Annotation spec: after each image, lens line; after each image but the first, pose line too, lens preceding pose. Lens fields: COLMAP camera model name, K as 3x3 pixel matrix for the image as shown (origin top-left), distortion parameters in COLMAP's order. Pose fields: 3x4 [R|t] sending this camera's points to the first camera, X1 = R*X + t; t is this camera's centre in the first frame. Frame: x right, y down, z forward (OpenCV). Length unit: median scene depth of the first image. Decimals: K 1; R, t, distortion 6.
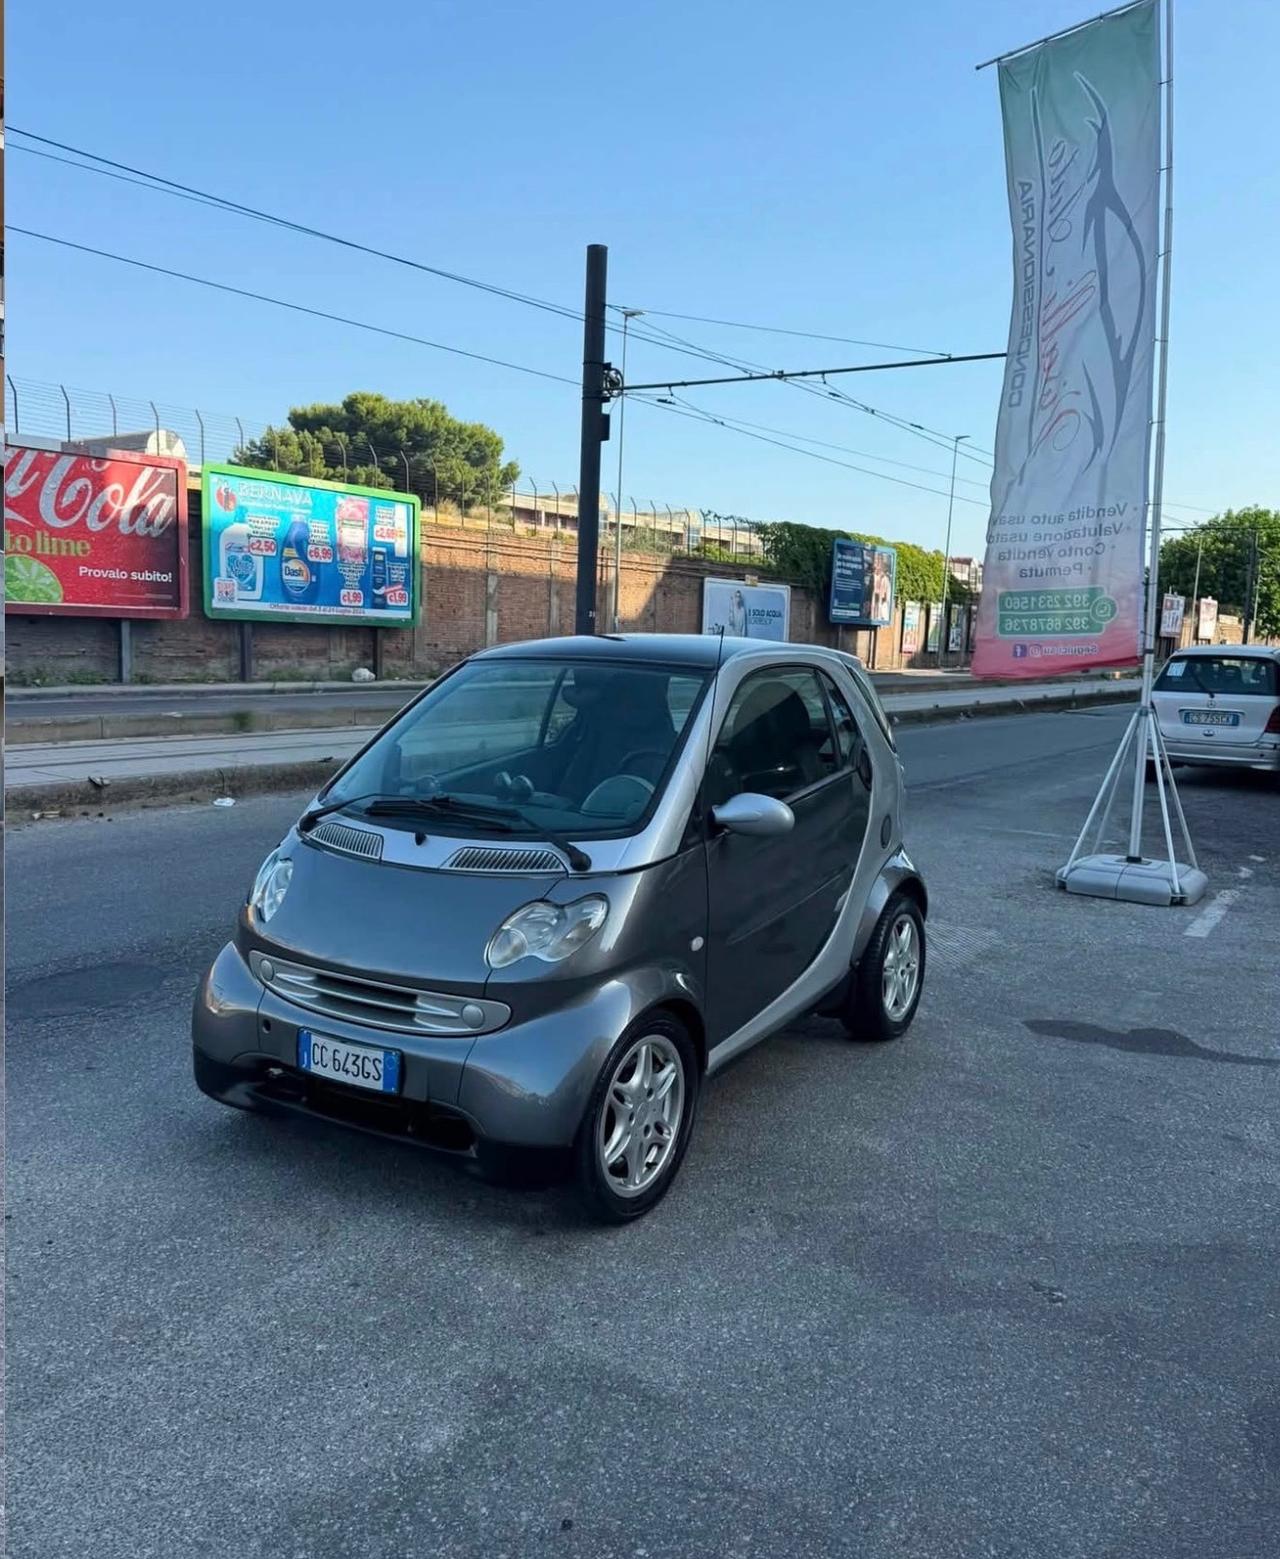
lens RADIAL K [[1216.3, 0, 640.5], [0, 1216.3, 798.7], [0, 0, 1]] dist [0.155479, -0.309563]
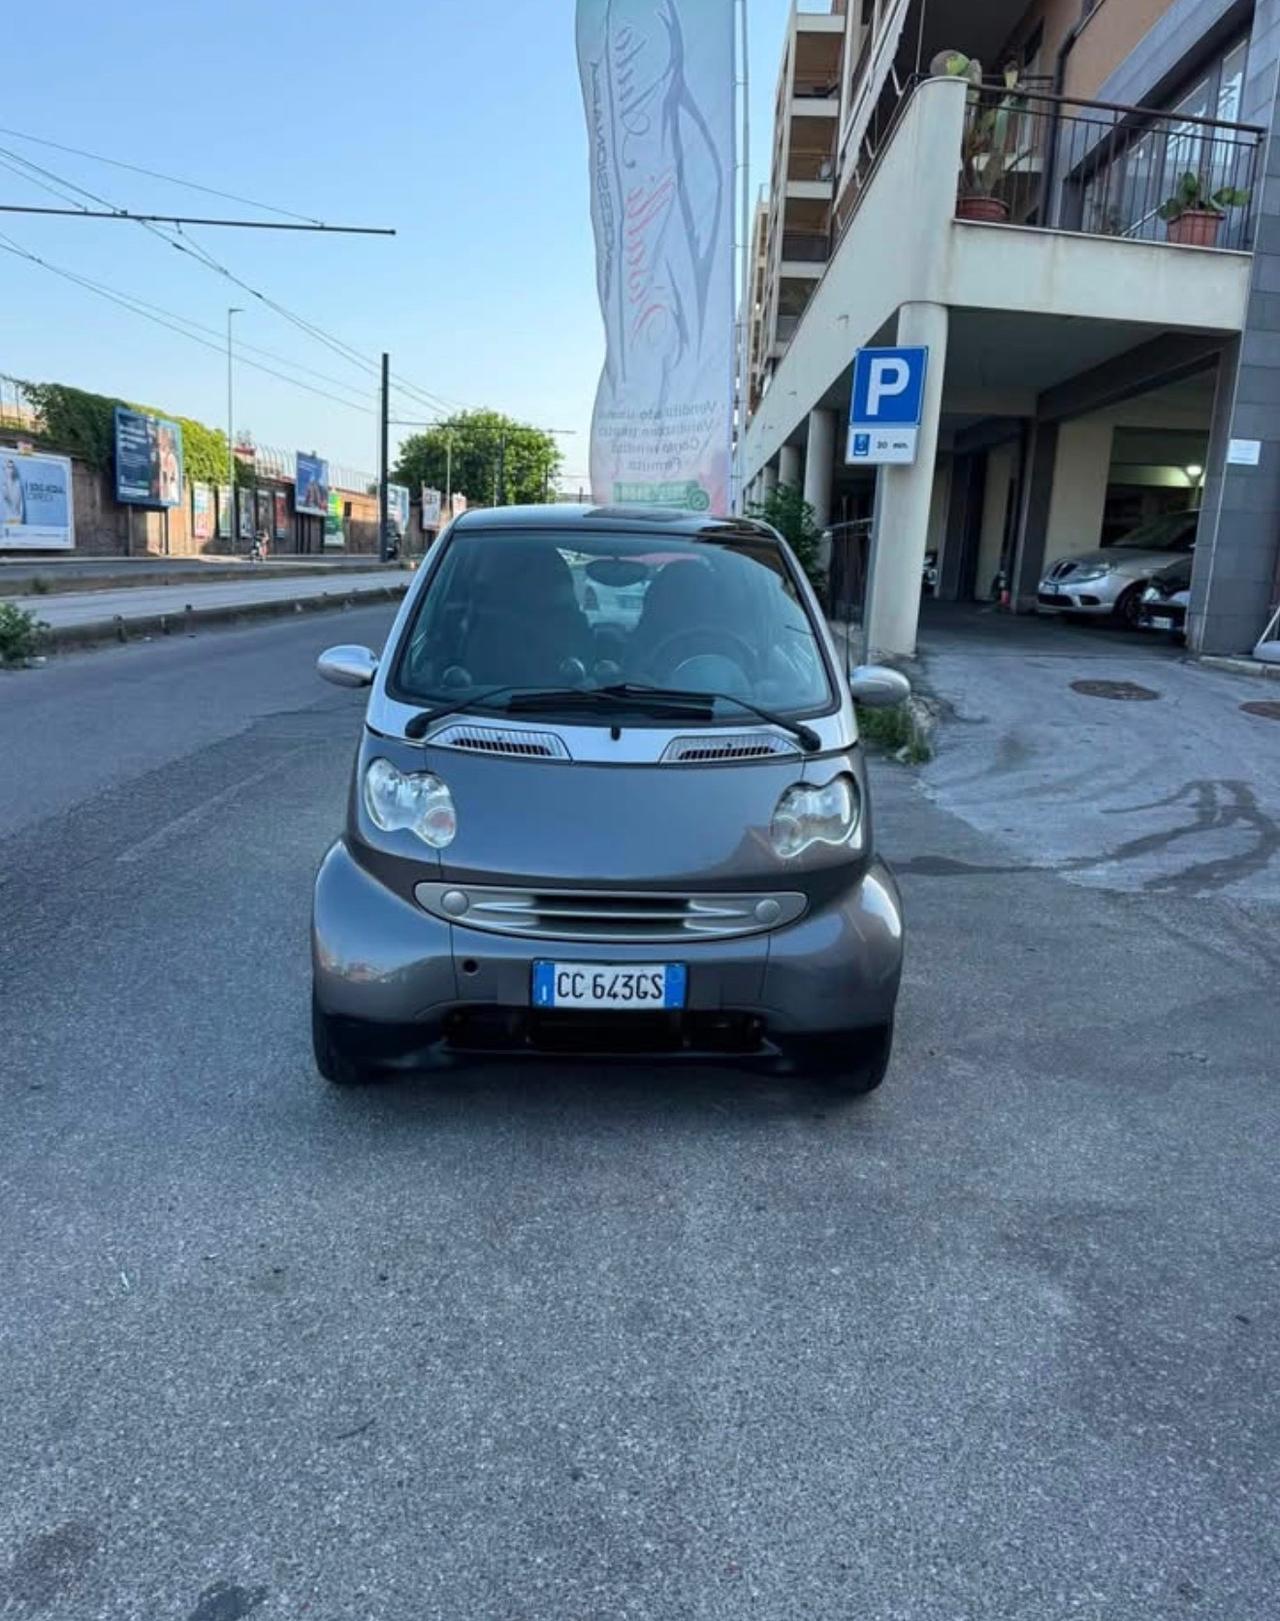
lens RADIAL K [[1220.0, 0, 634.9], [0, 1220.0, 782.8], [0, 0, 1]] dist [0.128223, -0.231129]
pose [[0.831413, -0.094613, 0.547541, -0.448839], [0.053124, 0.994418, 0.091165, -0.007476], [-0.553110, -0.046708, 0.831798, 0.169916]]
